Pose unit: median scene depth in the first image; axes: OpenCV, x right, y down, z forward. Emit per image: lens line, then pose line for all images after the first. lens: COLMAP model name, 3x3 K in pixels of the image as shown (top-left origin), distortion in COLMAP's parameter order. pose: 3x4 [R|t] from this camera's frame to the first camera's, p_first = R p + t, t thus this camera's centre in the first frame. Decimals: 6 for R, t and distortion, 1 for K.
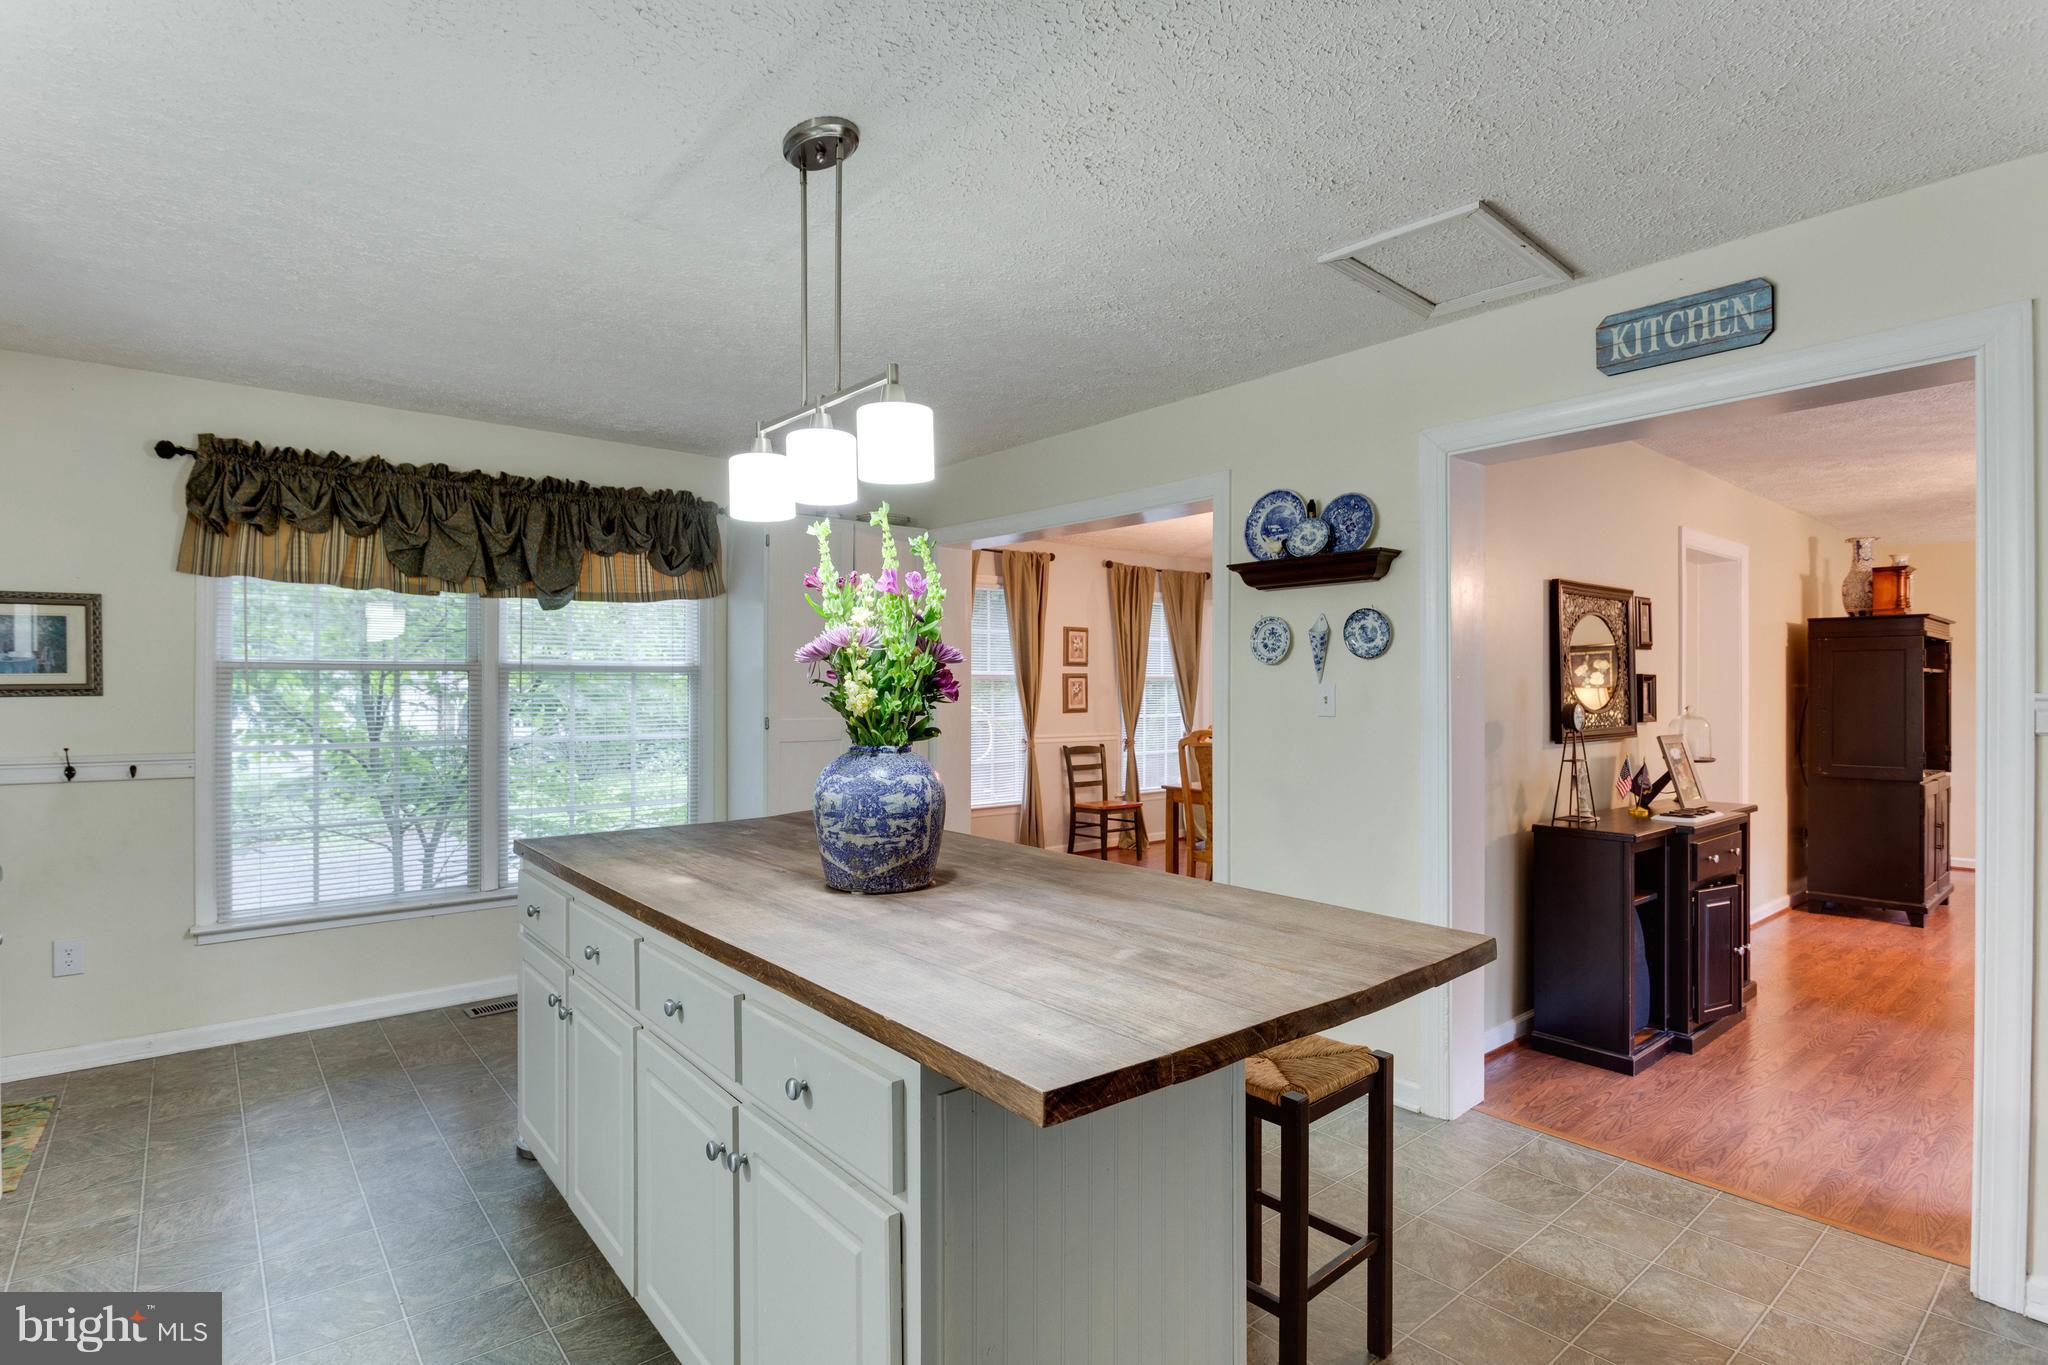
lens RADIAL K [[1040.2, 0, 1024.0], [0, 1040.2, 682.5], [0, 0, 1]] dist [0.000550, 0.000042]
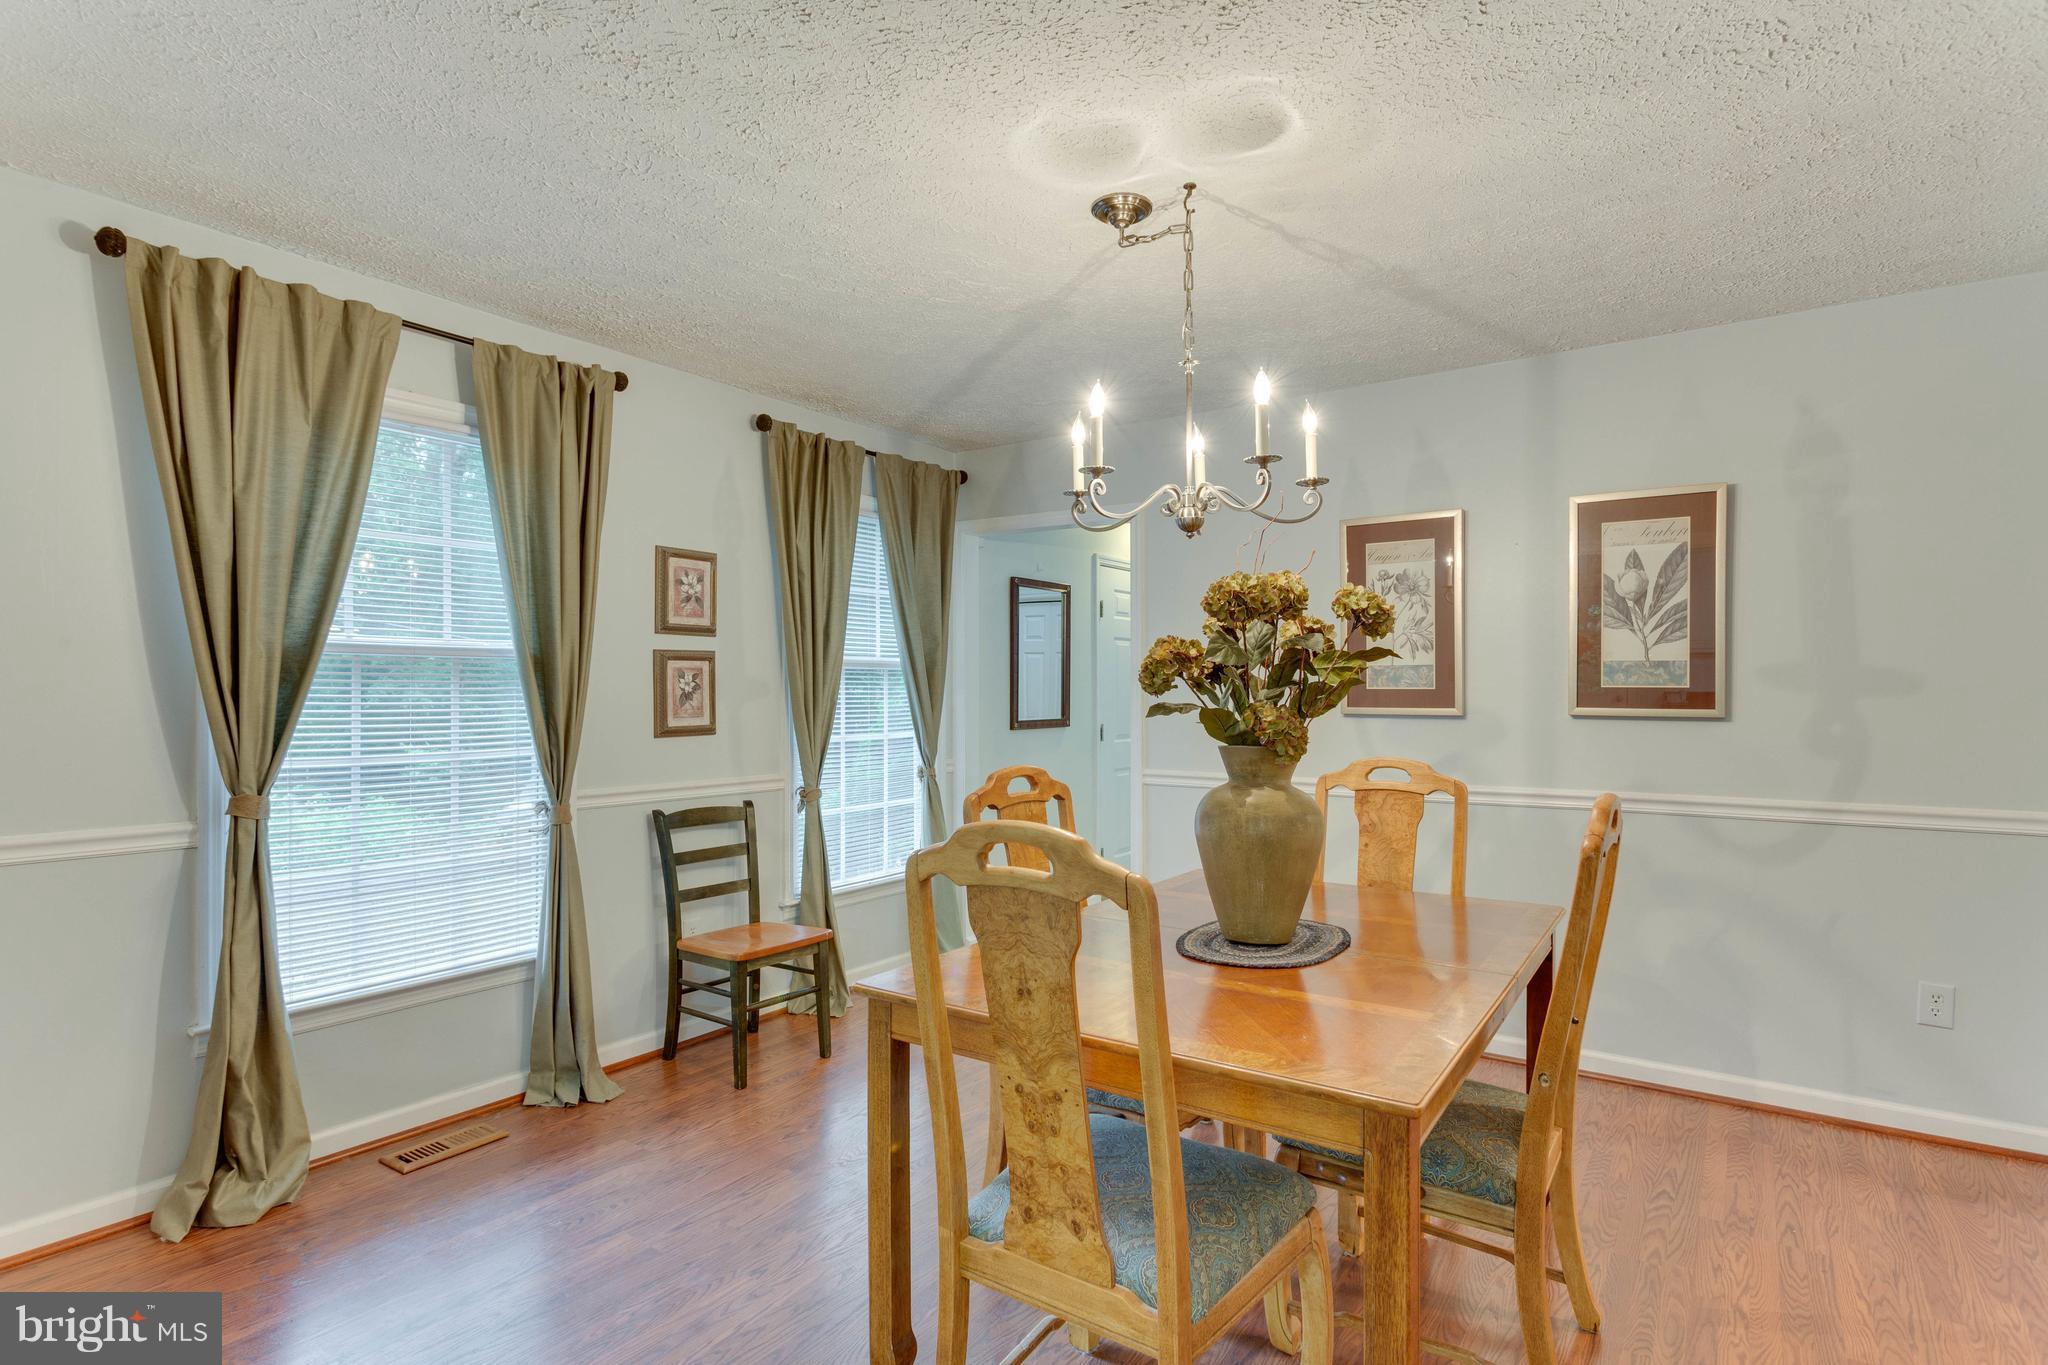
lens RADIAL K [[1040.2, 0, 1024.0], [0, 1040.2, 682.5], [0, 0, 1]] dist [0.000550, 0.000042]
pose [[0.967295, -0.000761, 0.253654, 0.077315], [0.001878, 0.999990, -0.004159, 0.007539], [-0.253648, 0.004499, 0.967286, 0.517164]]
